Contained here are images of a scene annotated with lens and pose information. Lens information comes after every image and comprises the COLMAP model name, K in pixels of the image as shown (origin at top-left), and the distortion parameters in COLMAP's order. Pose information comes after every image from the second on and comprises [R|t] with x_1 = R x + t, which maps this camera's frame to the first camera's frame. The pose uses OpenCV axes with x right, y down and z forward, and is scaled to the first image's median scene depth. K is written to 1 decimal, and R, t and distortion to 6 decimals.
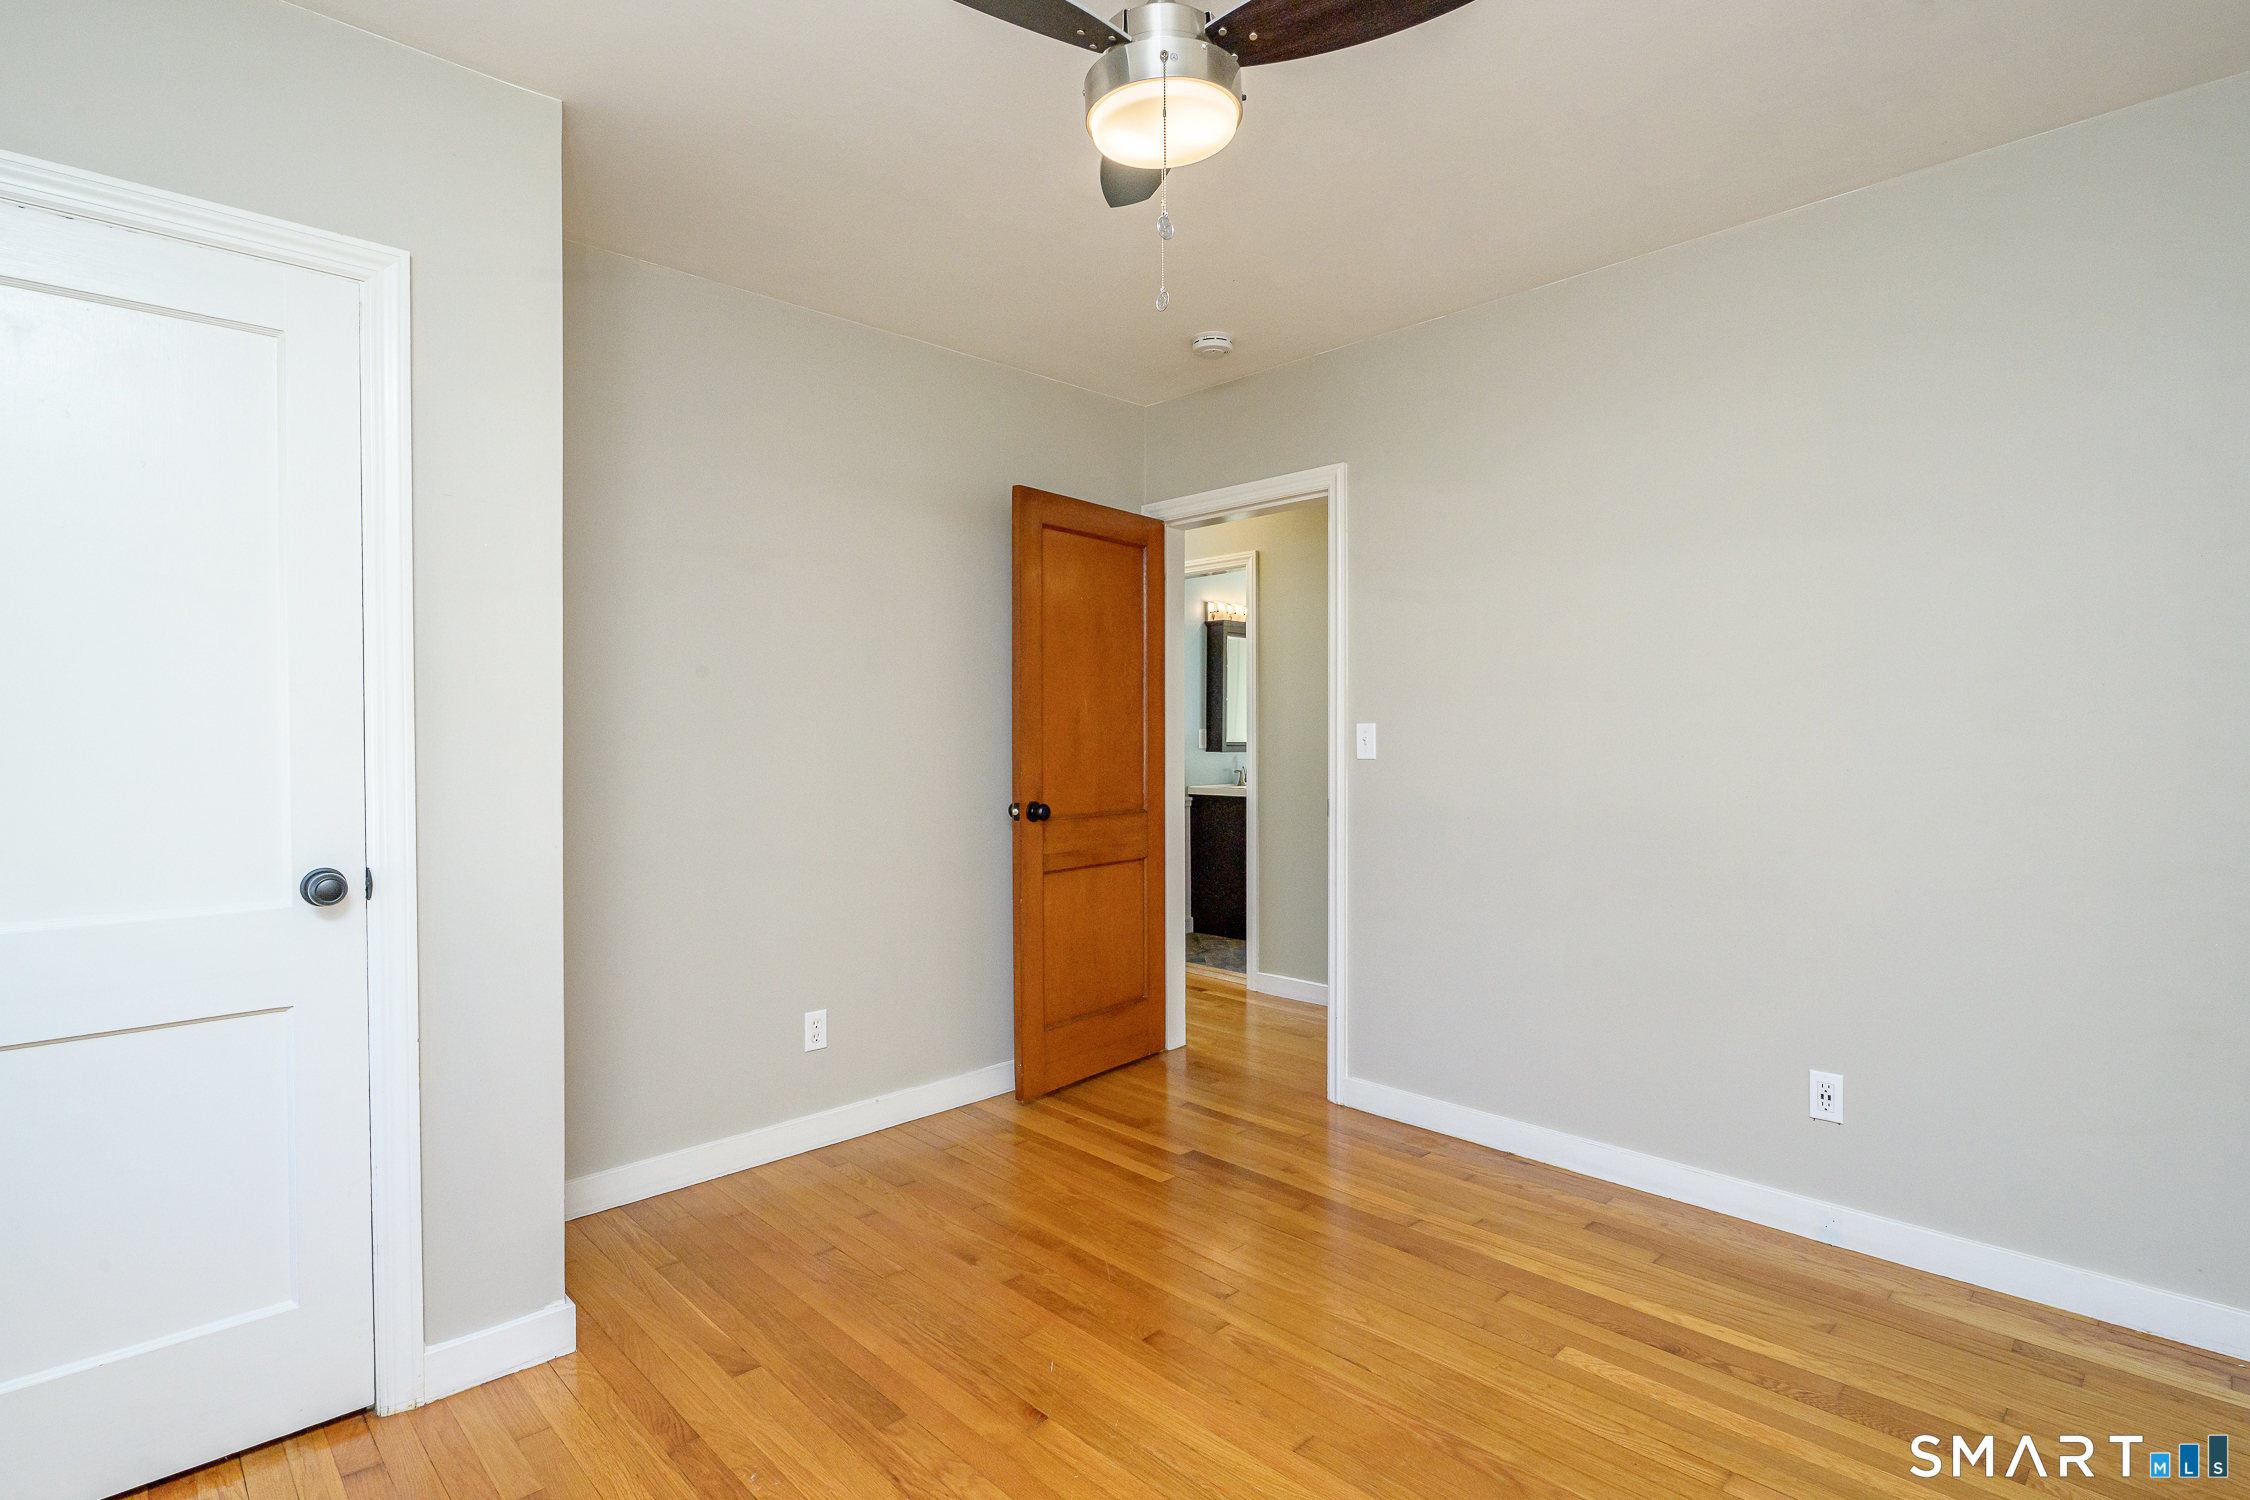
lens RADIAL K [[1098.3, 0, 1134.9], [0, 1098.3, 733.2], [0, 0, 1]] dist [-0.003951, -0.000945]
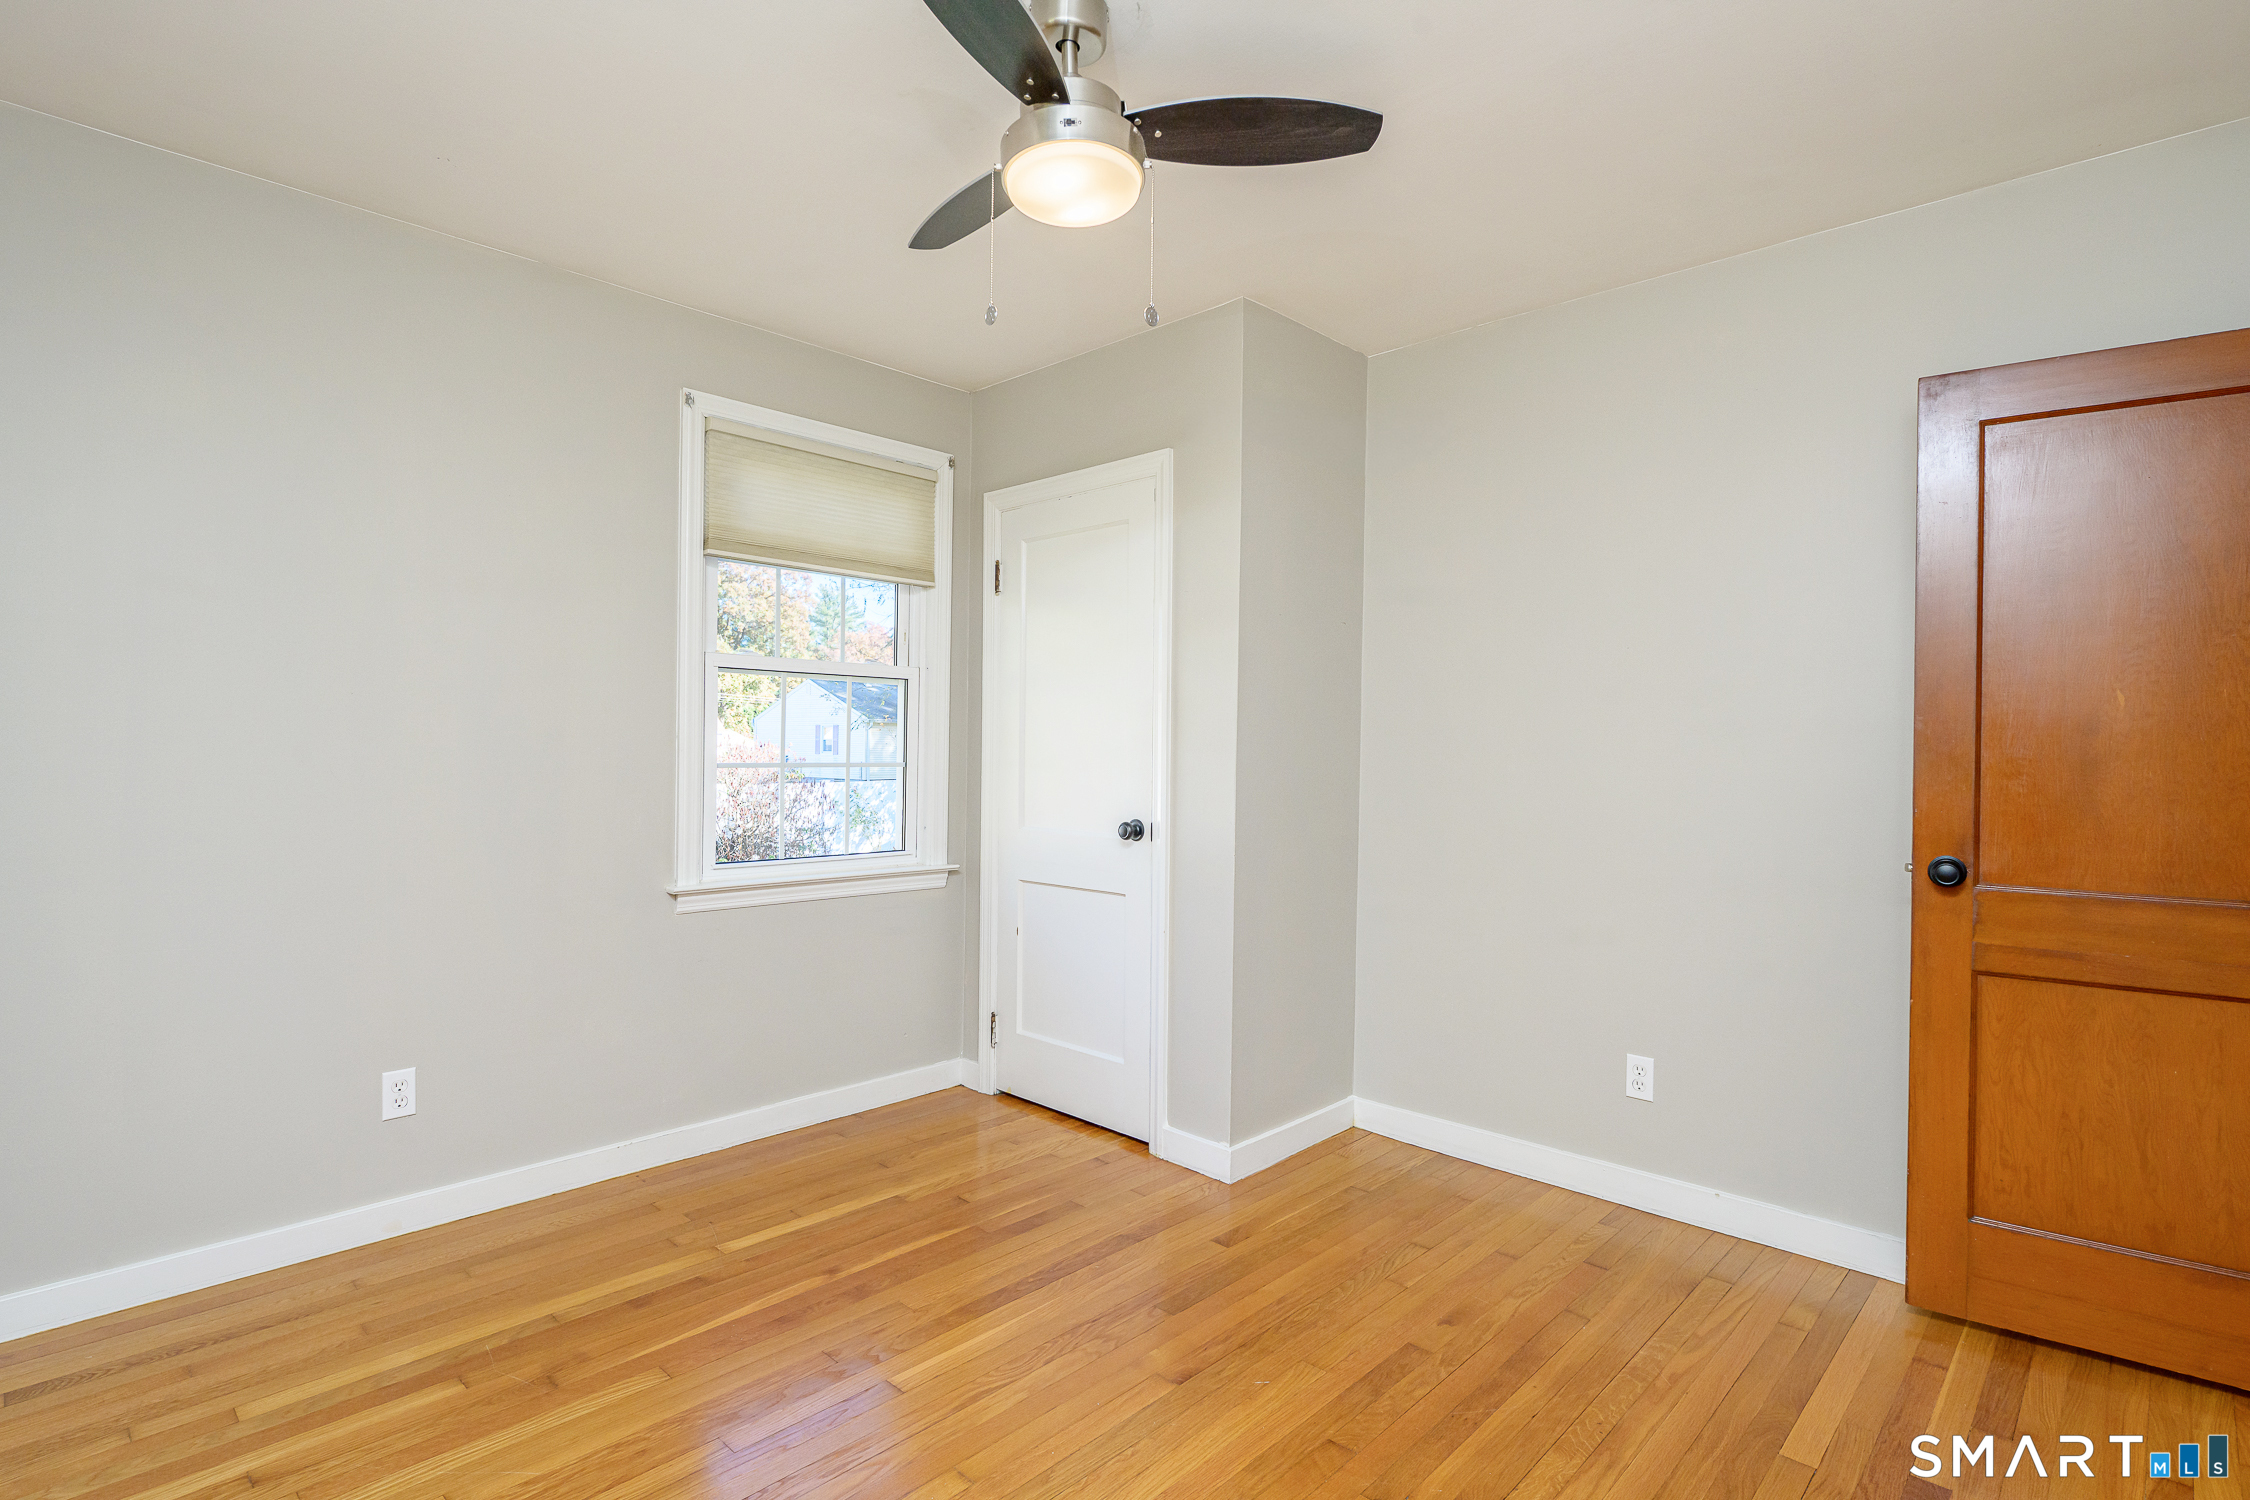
lens RADIAL K [[1098.3, 0, 1103.6], [0, 1098.3, 742.6], [0, 0, 1]] dist [-0.003951, -0.000945]
pose [[0.019674, 0.006018, -0.999788, 0.711903], [-0.006227, 0.999963, 0.005897, -0.007837], [0.999787, 0.006110, 0.019711, 0.645984]]
